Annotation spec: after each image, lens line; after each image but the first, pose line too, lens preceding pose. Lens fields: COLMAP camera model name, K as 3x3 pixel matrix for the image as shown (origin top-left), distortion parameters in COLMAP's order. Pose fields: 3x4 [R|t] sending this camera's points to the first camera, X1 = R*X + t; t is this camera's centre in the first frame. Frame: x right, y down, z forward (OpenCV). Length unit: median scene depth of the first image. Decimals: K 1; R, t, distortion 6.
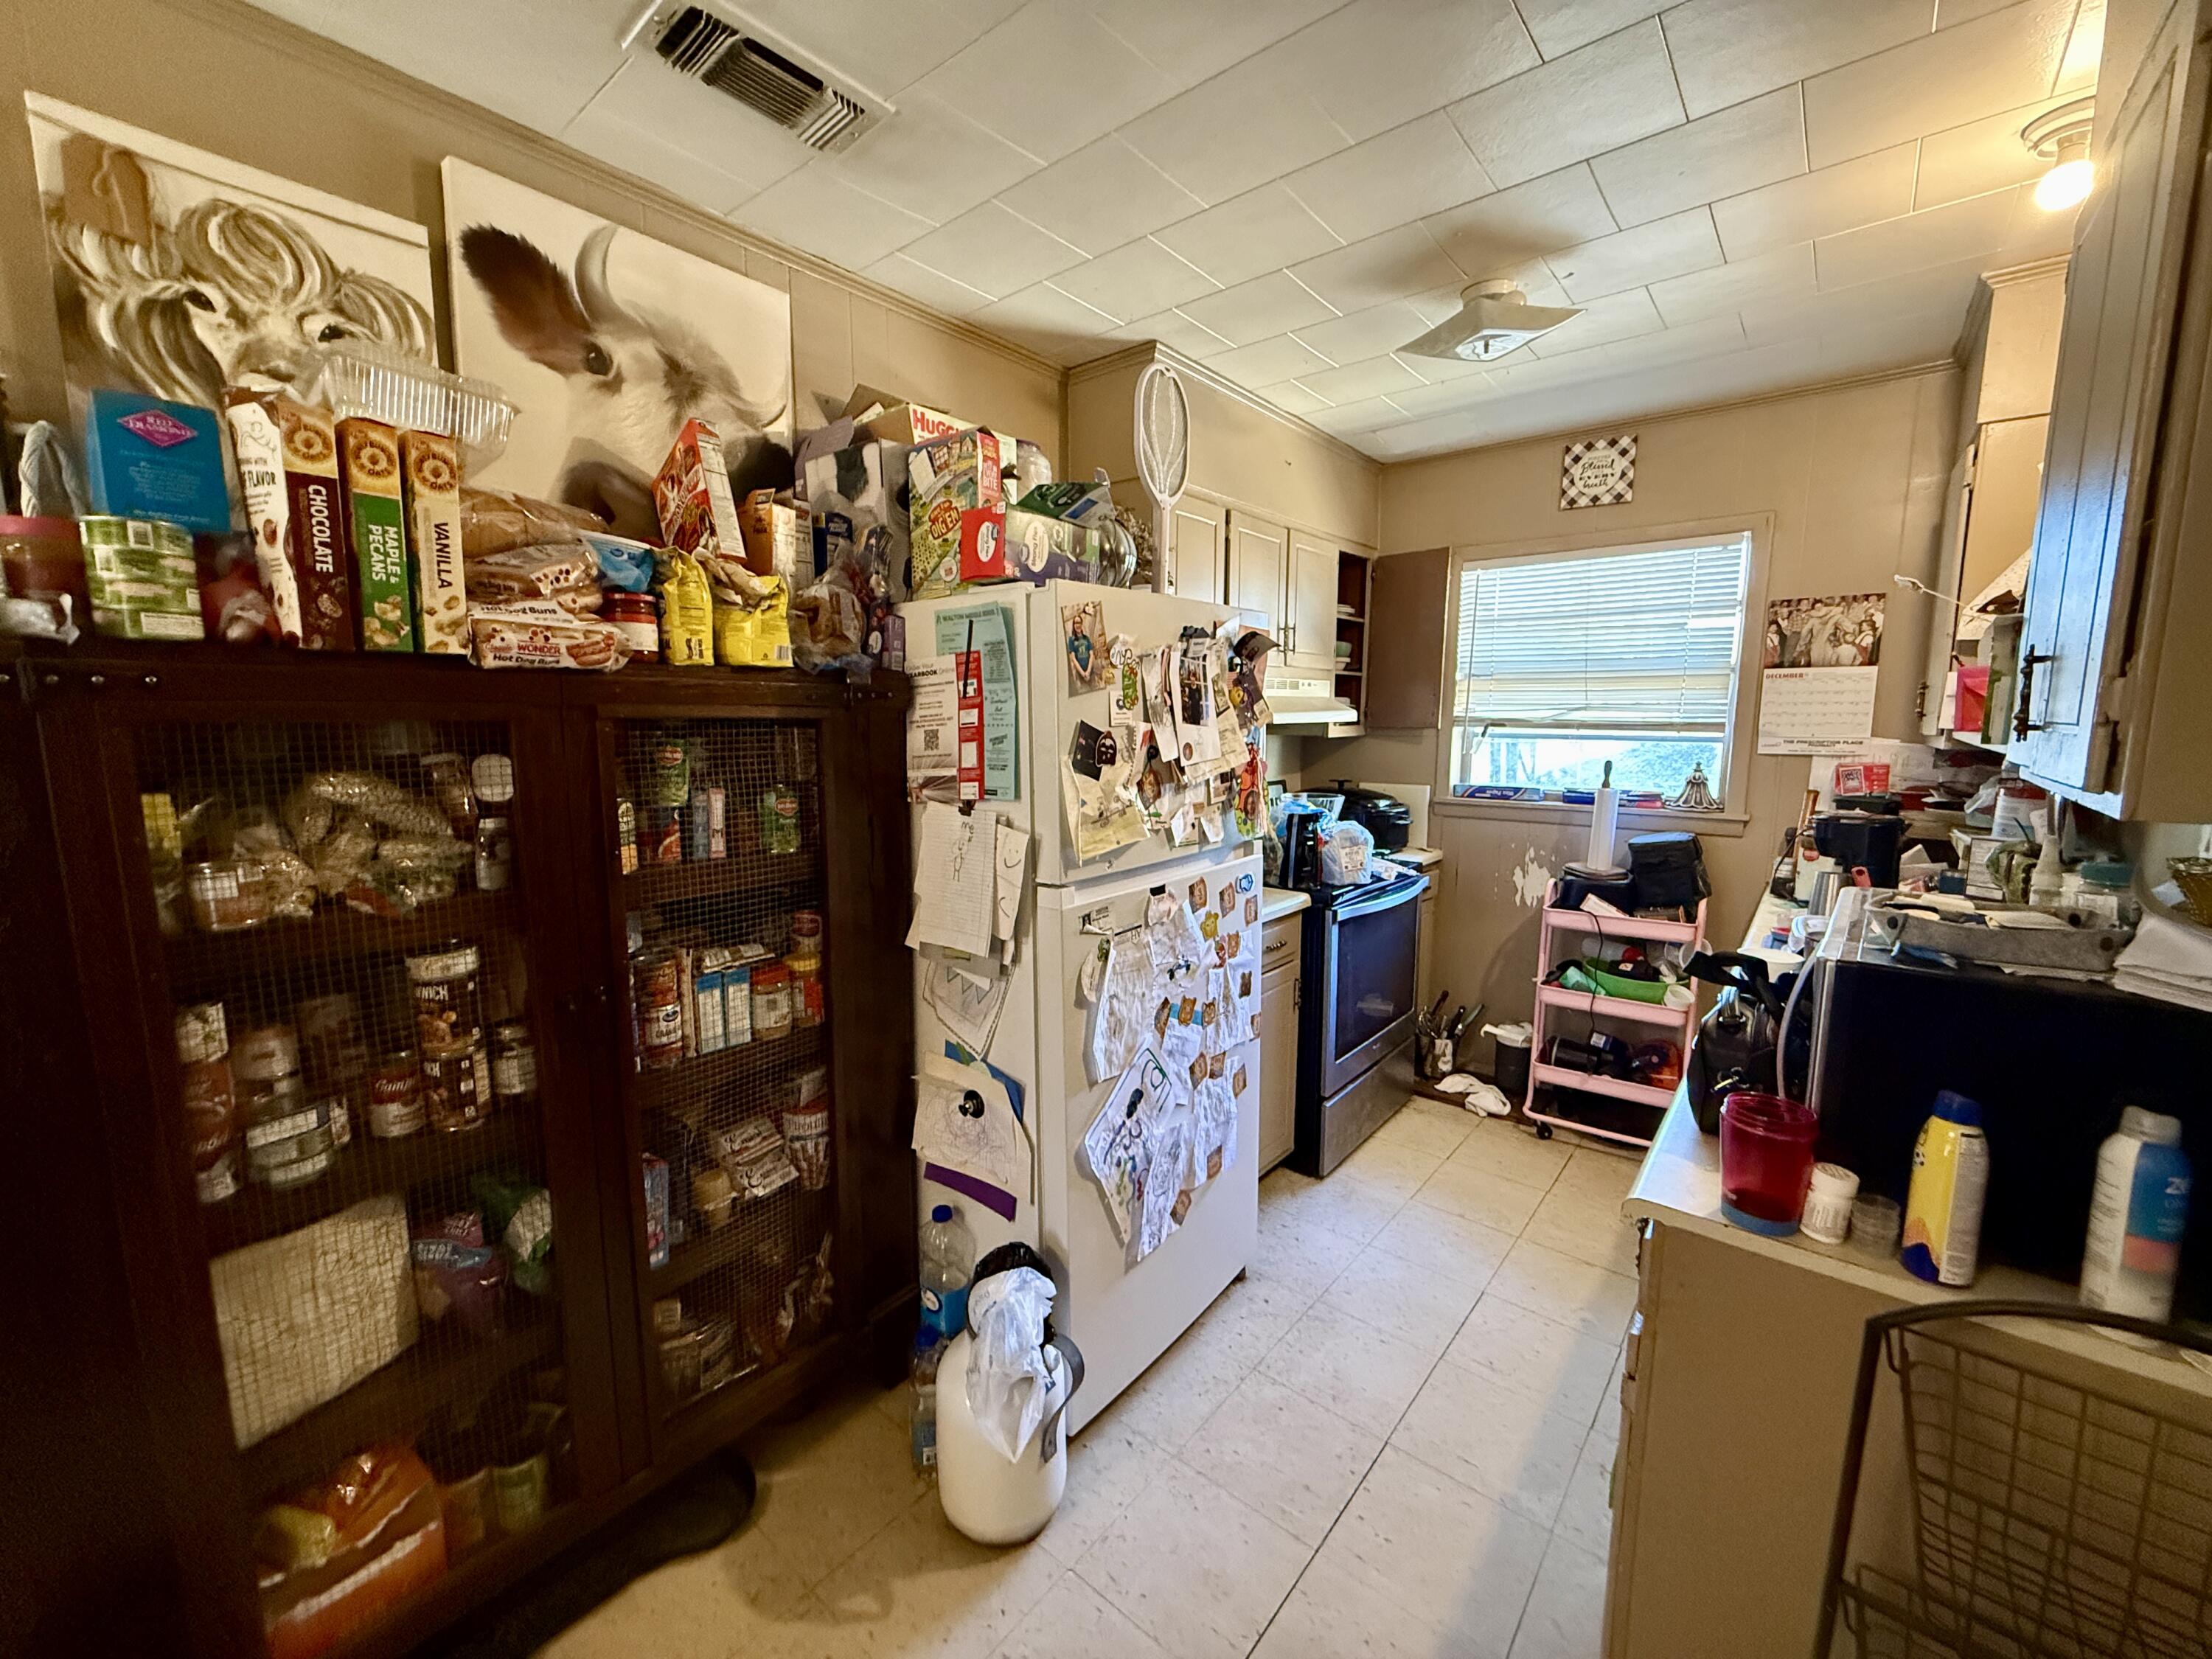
lens RADIAL K [[878.8, 0, 1101.8], [0, 878.8, 830.3], [0, 0, 1]] dist [-0.000048, -0.000100]
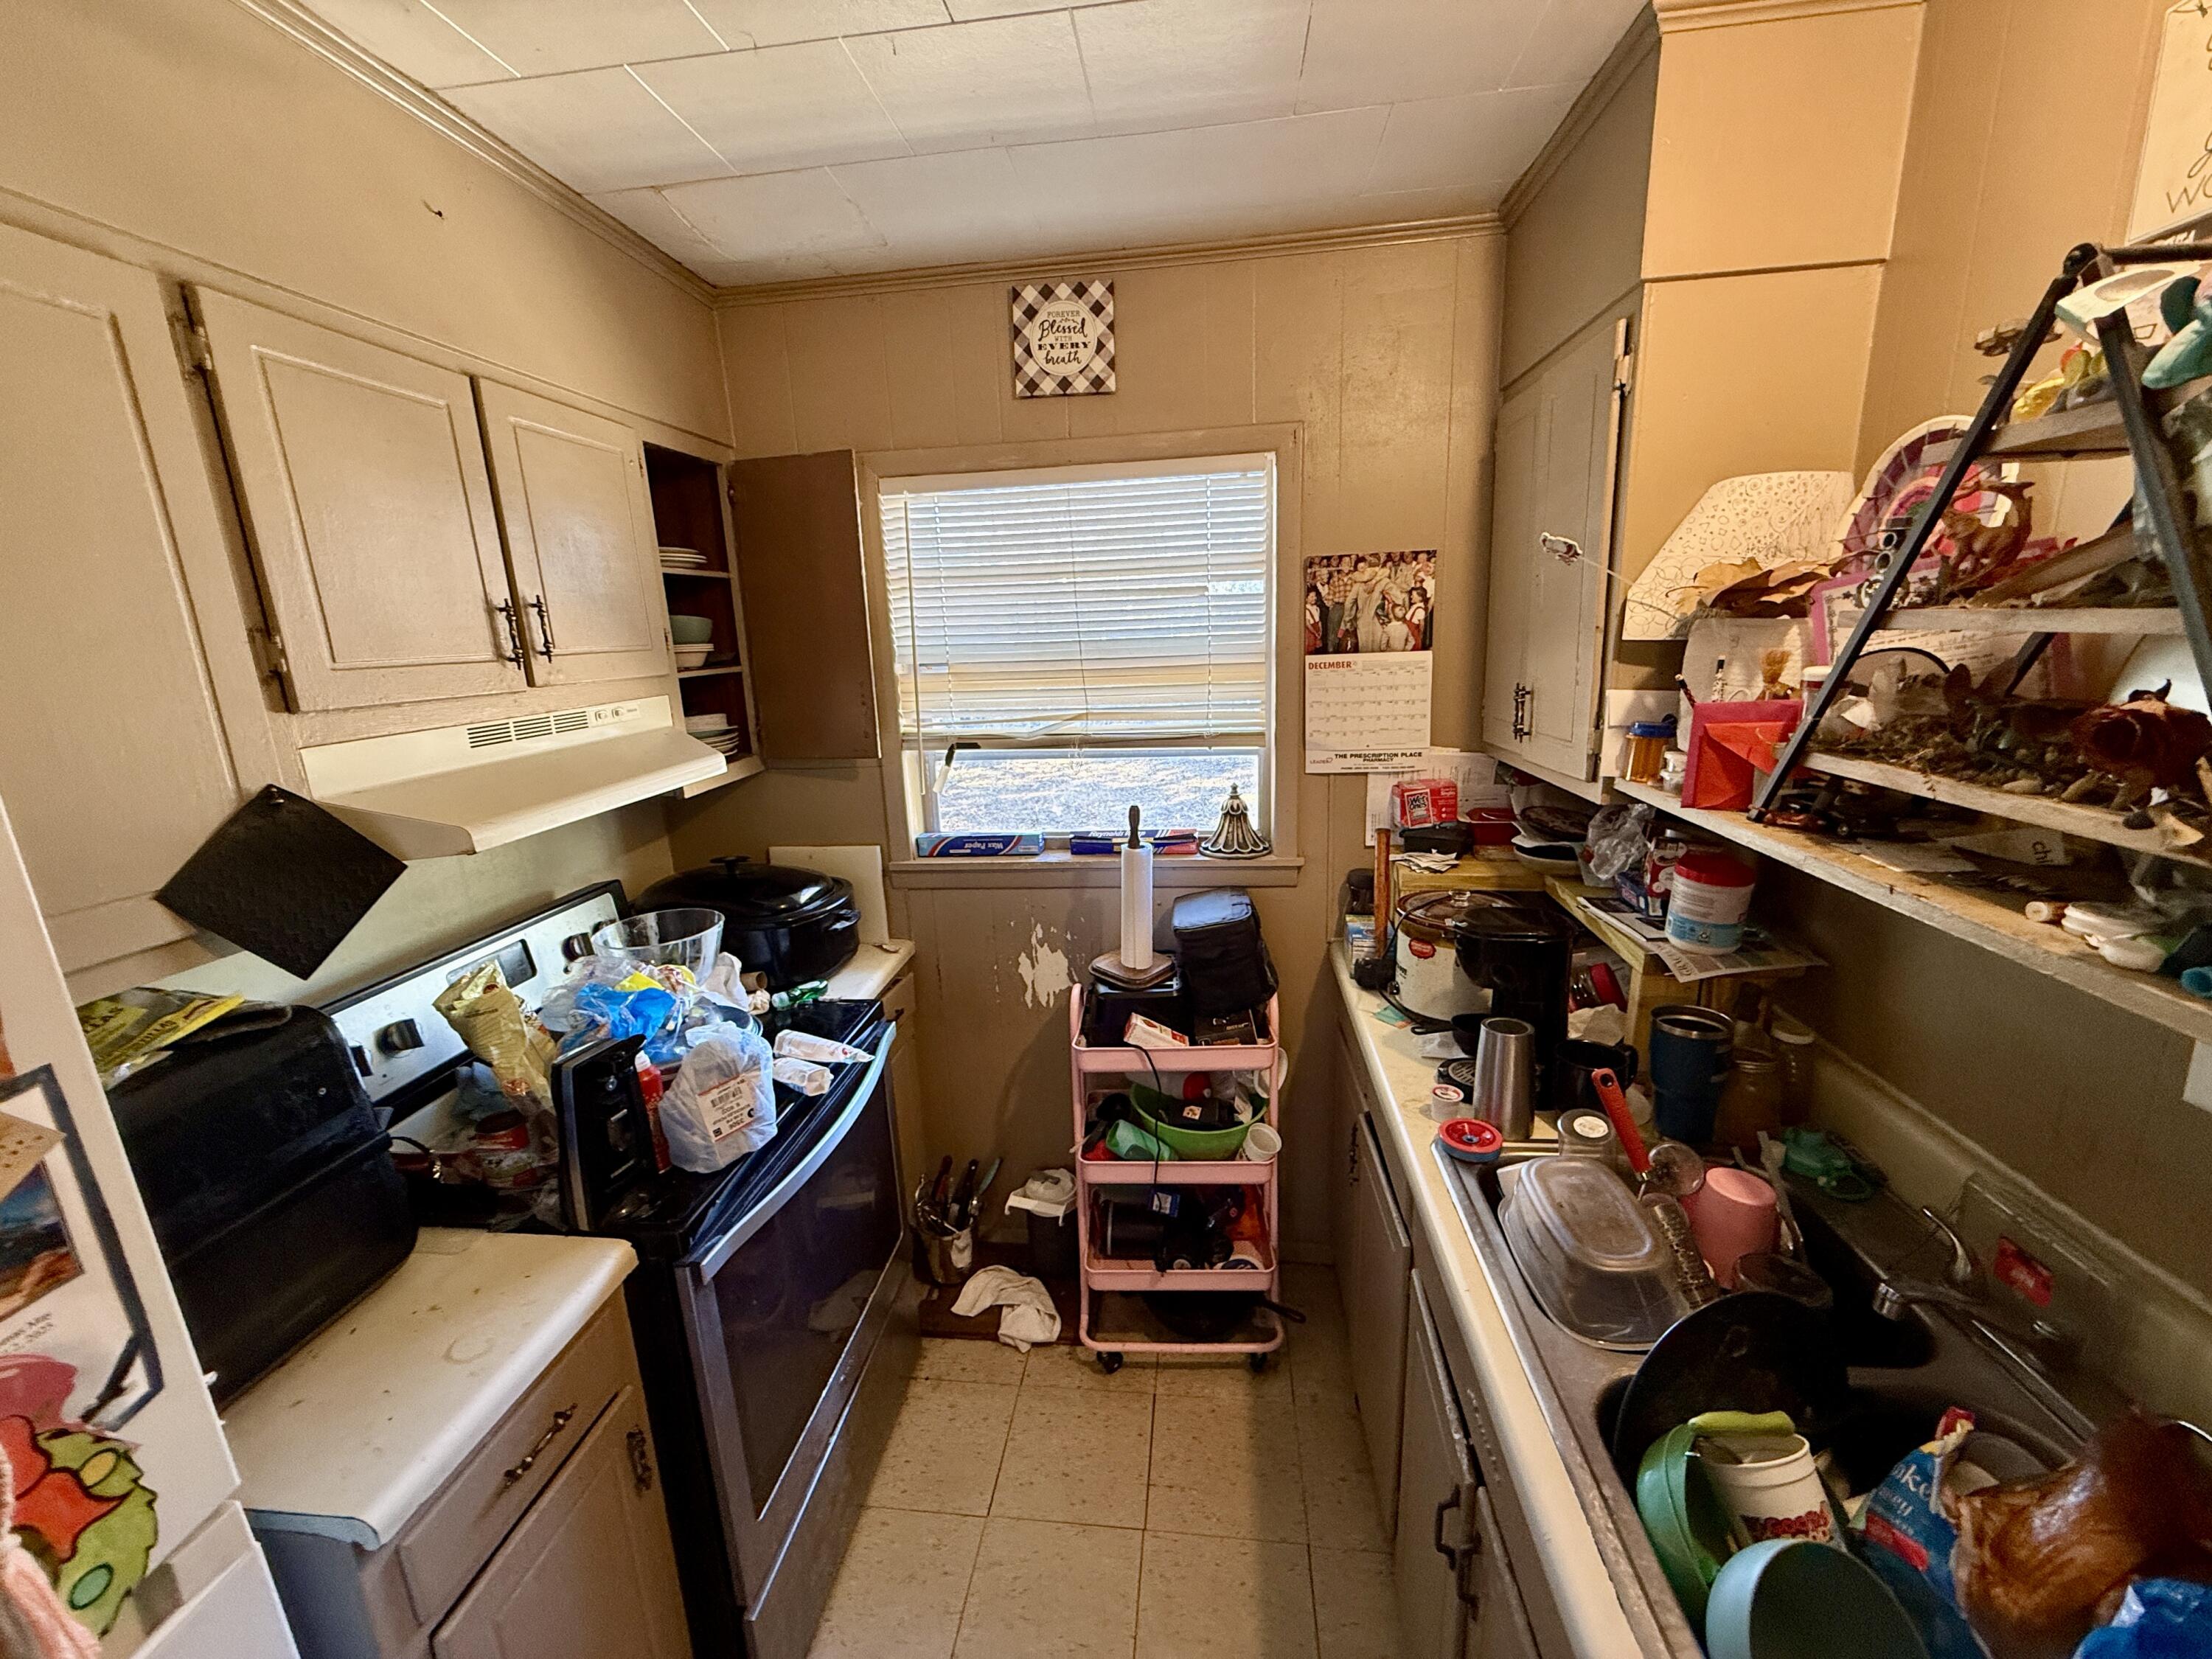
lens RADIAL K [[878.8, 0, 1101.8], [0, 878.8, 830.3], [0, 0, 1]] dist [-0.000048, -0.000100]
pose [[0.835471, -0.158500, 0.526180, 0.211332], [0.113456, 0.986624, 0.117053, -0.138316], [-0.537695, -0.038096, 0.842278, 0.461909]]
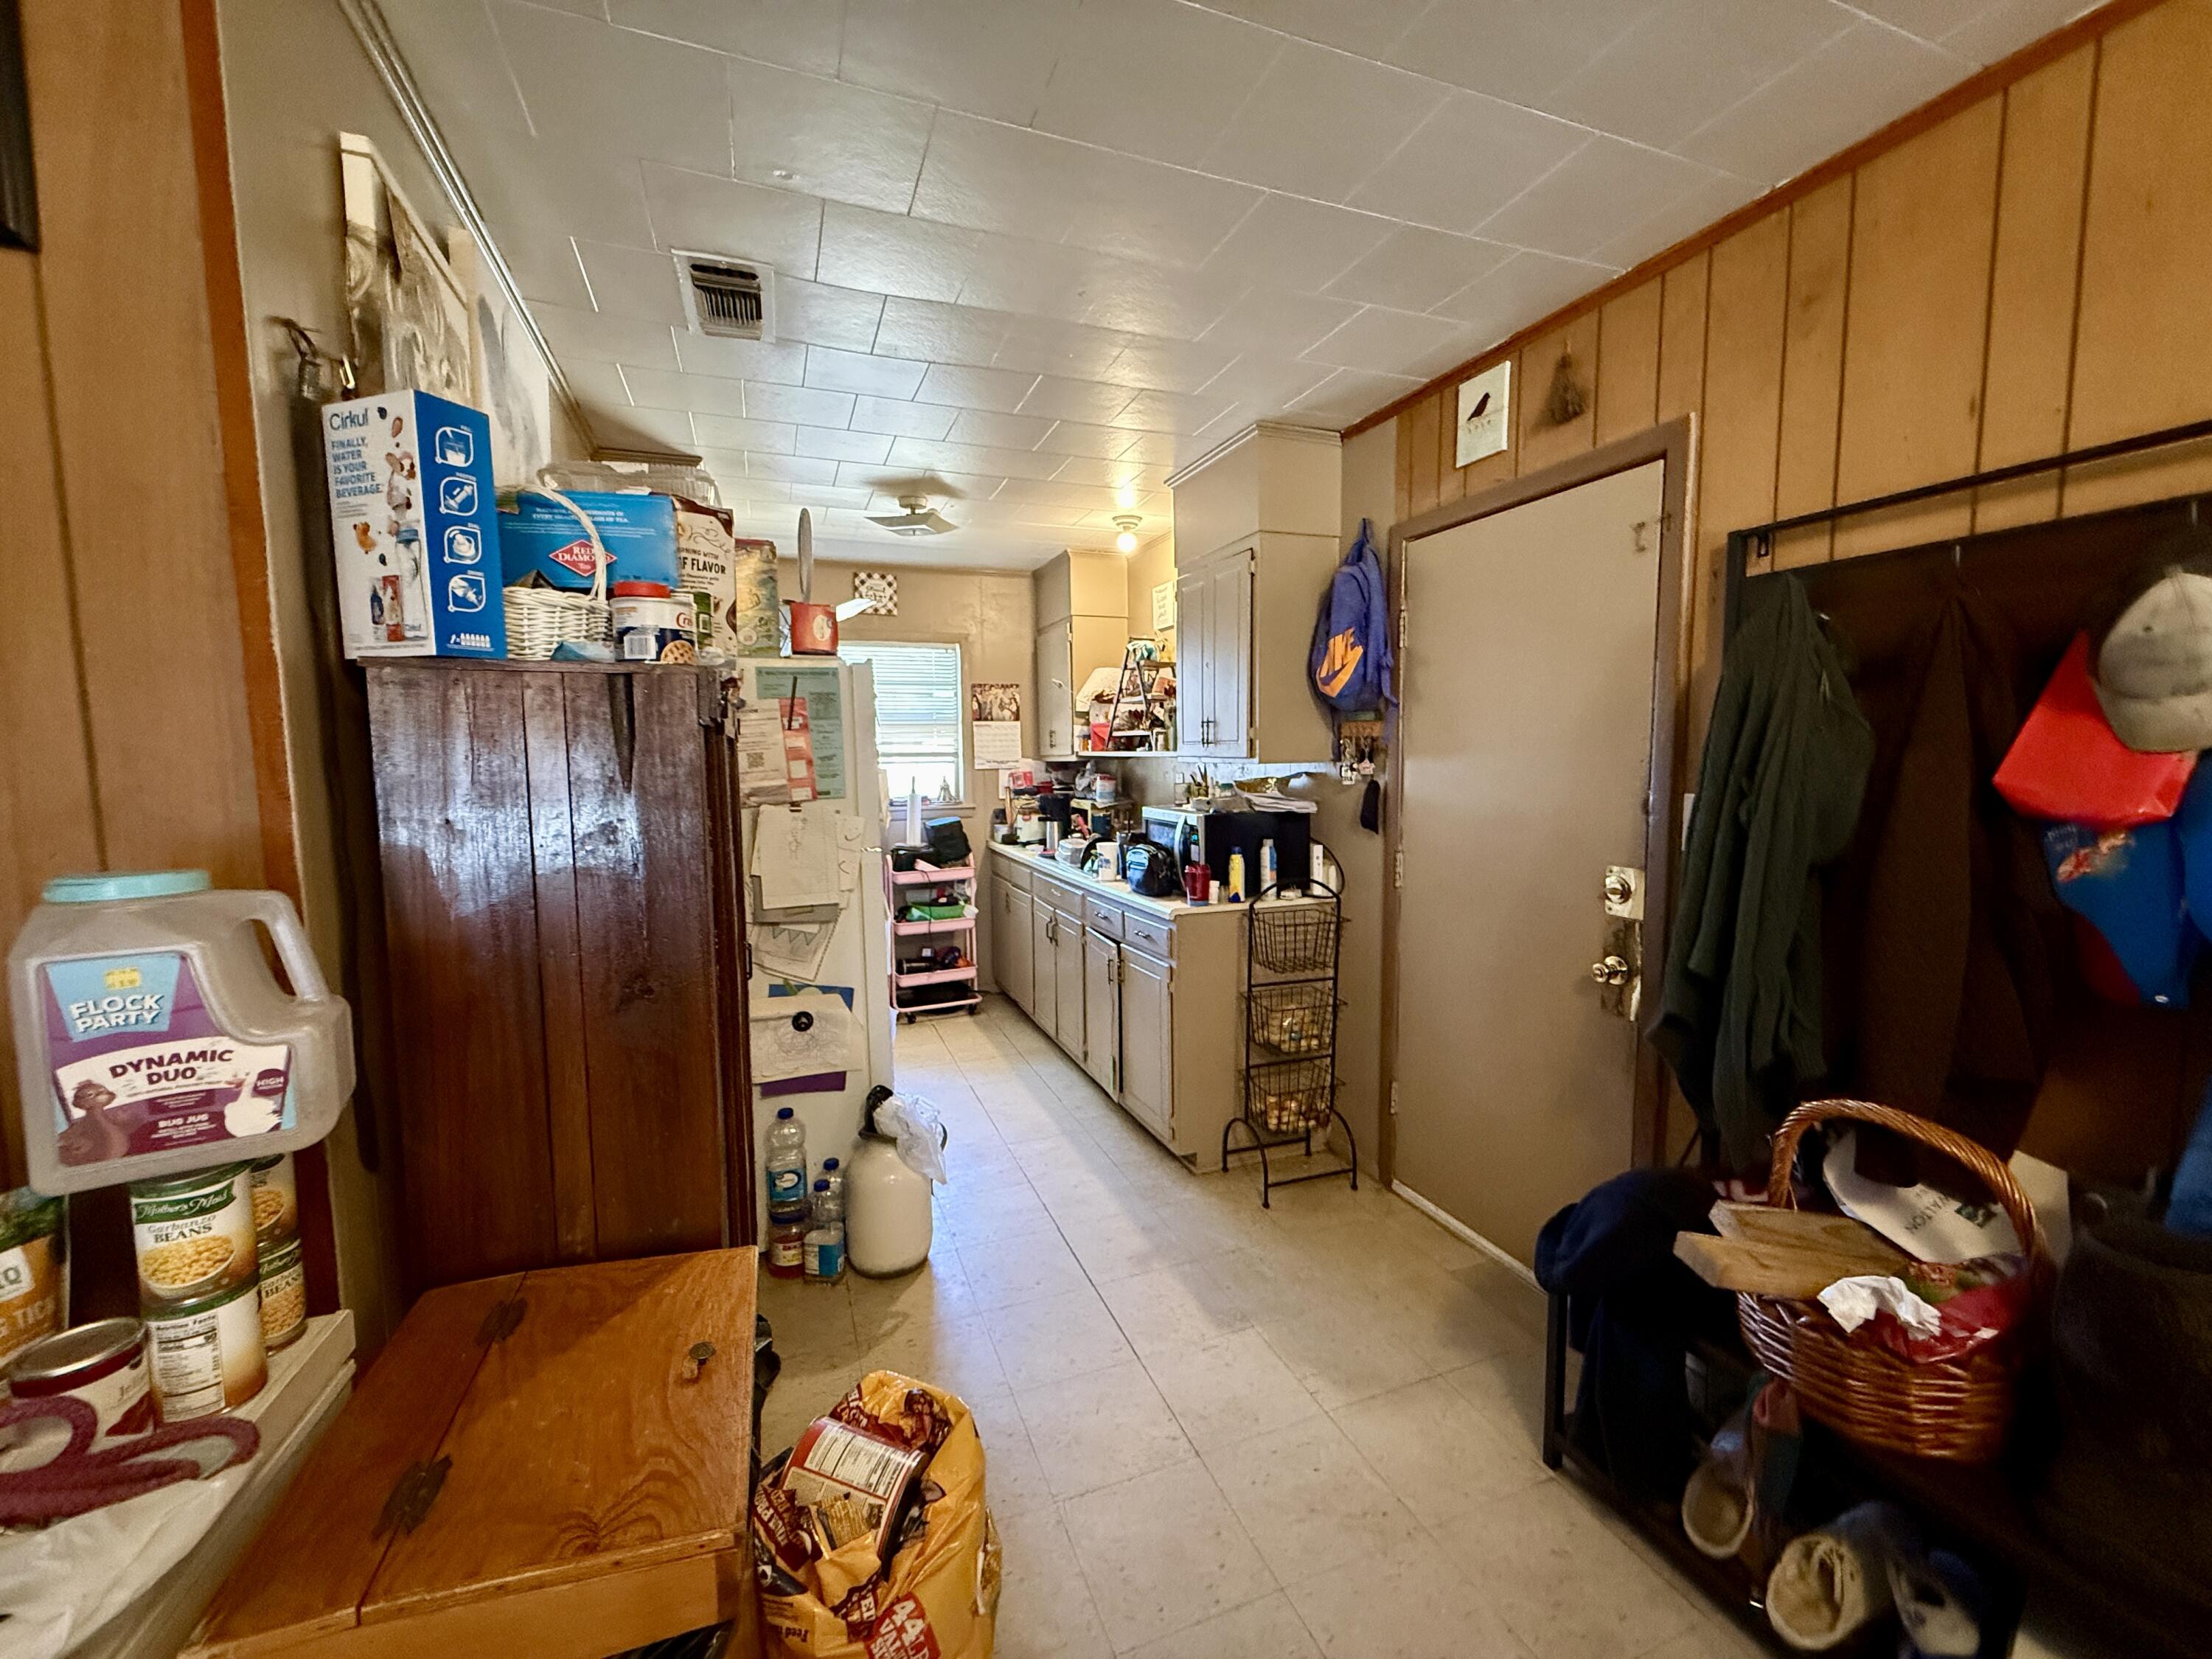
lens RADIAL K [[878.8, 0, 1101.8], [0, 878.8, 830.3], [0, 0, 1]] dist [-0.000048, -0.000100]
pose [[0.481360, -0.083715, 0.872516, -0.654277], [0.128530, 0.991410, 0.024213, 0.023657], [-0.867048, 0.100489, 0.487985, -0.067950]]
